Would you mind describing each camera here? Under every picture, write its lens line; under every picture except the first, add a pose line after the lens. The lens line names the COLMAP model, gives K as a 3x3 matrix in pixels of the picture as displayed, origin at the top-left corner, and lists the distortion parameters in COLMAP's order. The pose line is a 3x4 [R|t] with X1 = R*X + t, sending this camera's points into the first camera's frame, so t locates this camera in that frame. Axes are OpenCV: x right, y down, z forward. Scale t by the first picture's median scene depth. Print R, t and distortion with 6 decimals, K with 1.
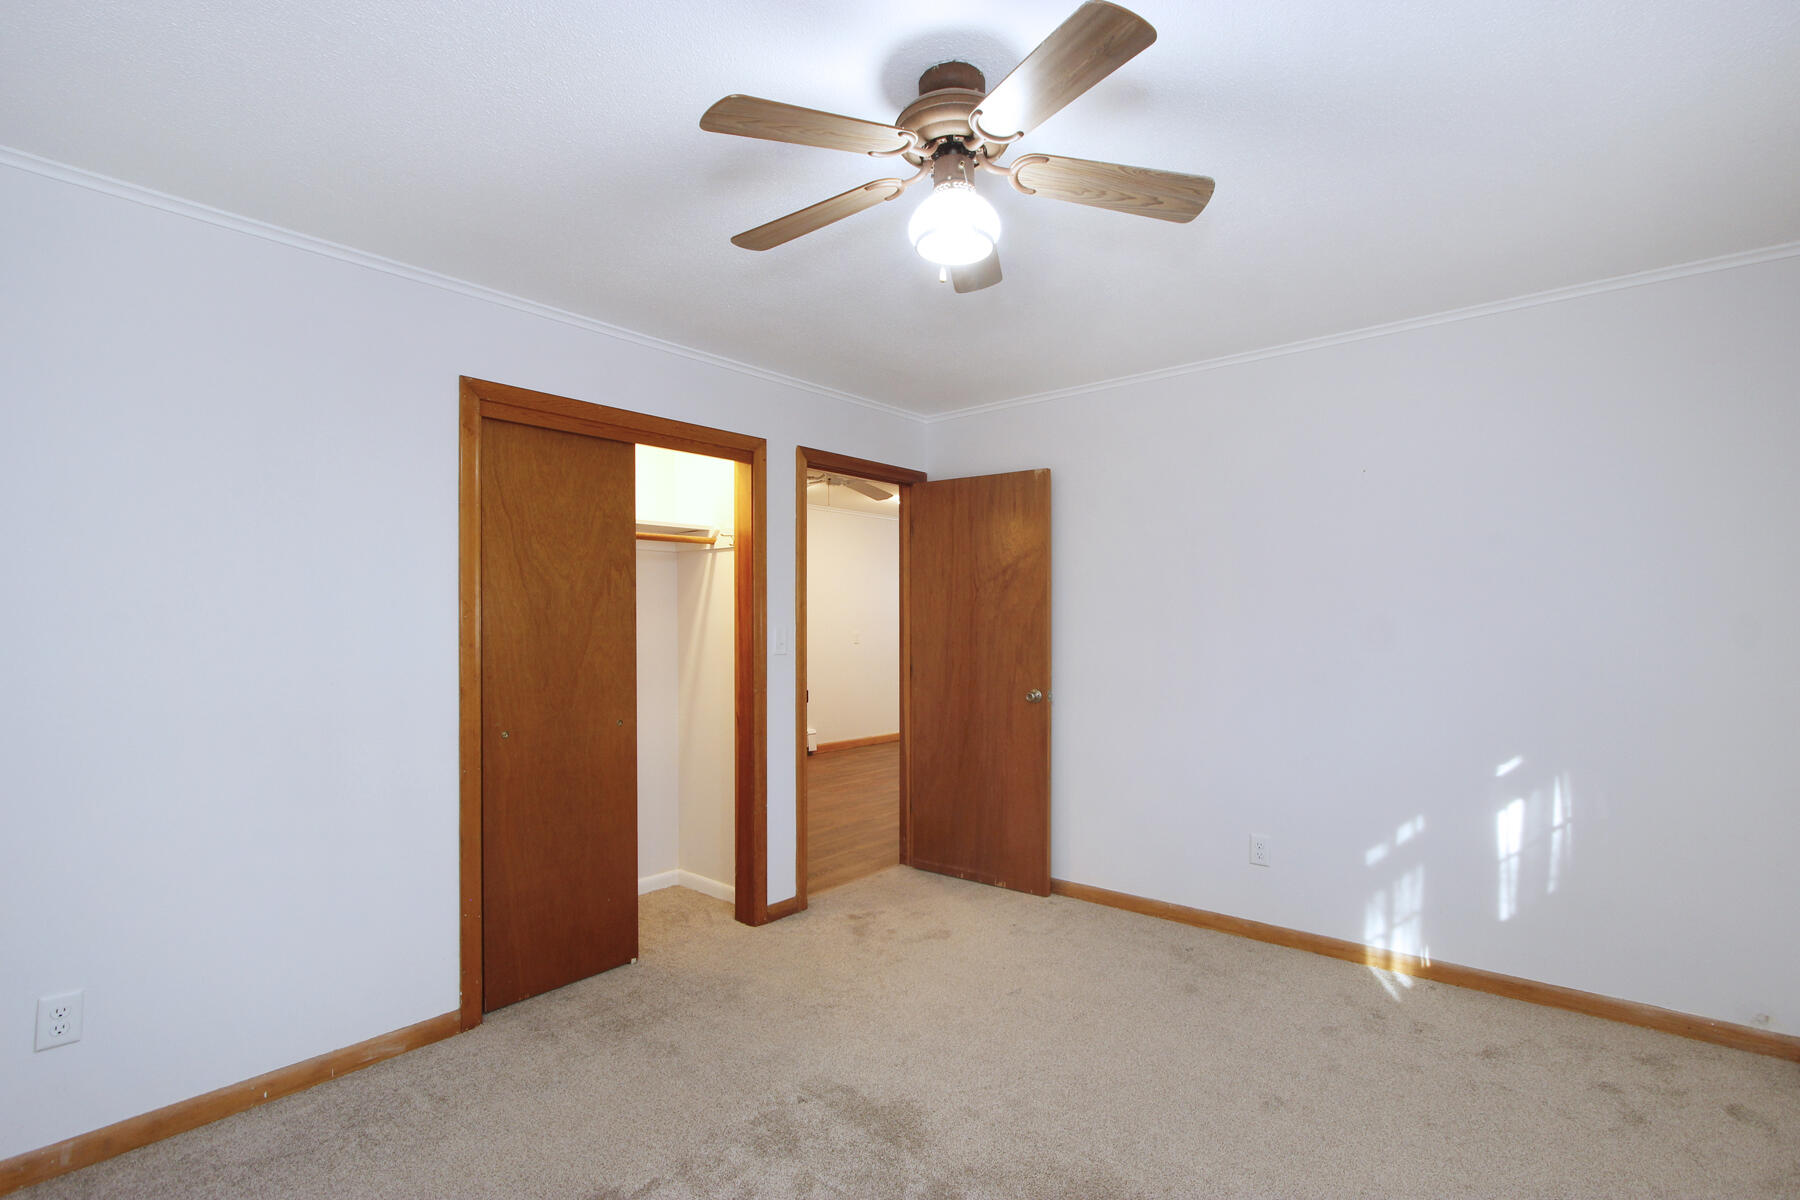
lens RADIAL K [[823.7, 0, 901.3], [0, 823.7, 615.1], [0, 0, 1]] dist [-0.019373, 0.002023]
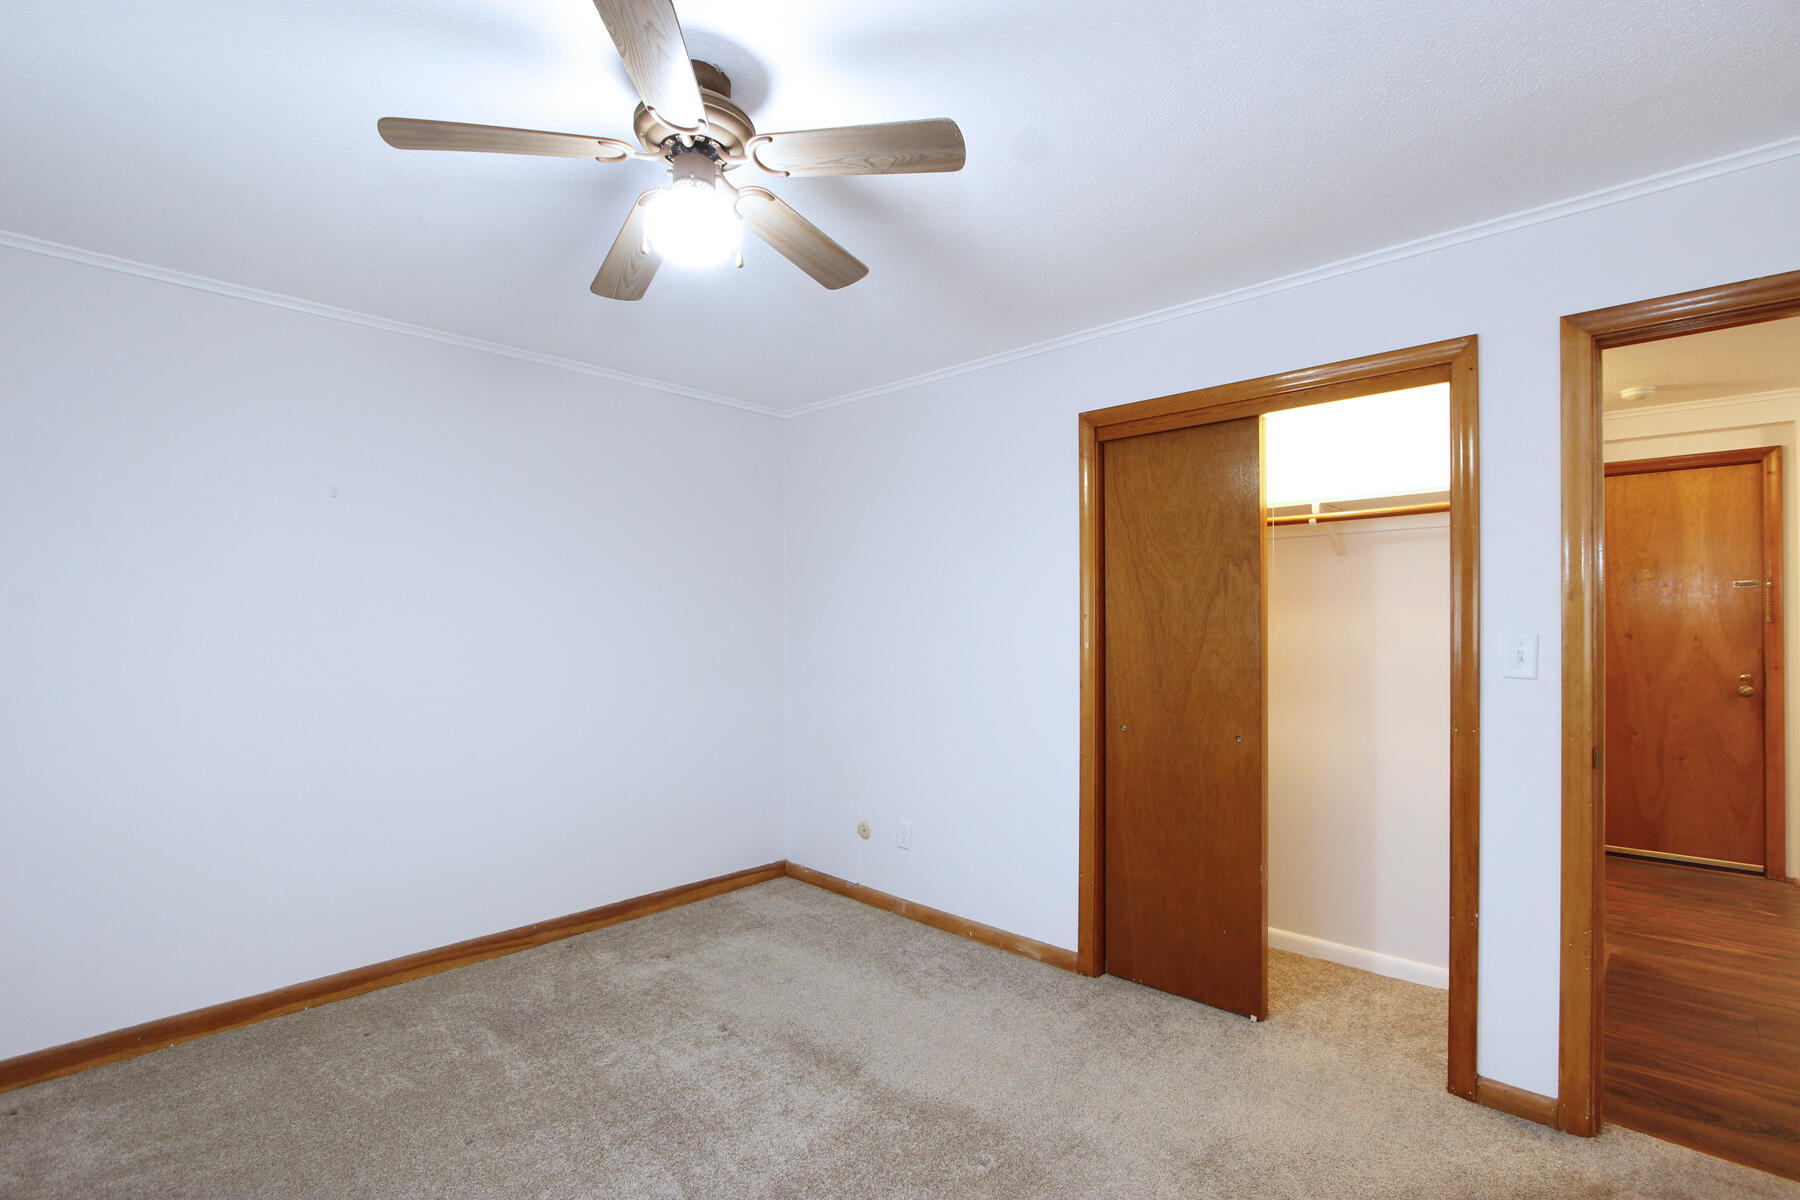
lens RADIAL K [[823.7, 0, 907.7], [0, 823.7, 606.9], [0, 0, 1]] dist [-0.019373, 0.002023]
pose [[-0.033989, -0.010372, -0.999368, 0.567878], [0.014907, 0.999830, -0.010884, -0.006035], [0.999311, -0.015268, -0.033828, 0.696113]]
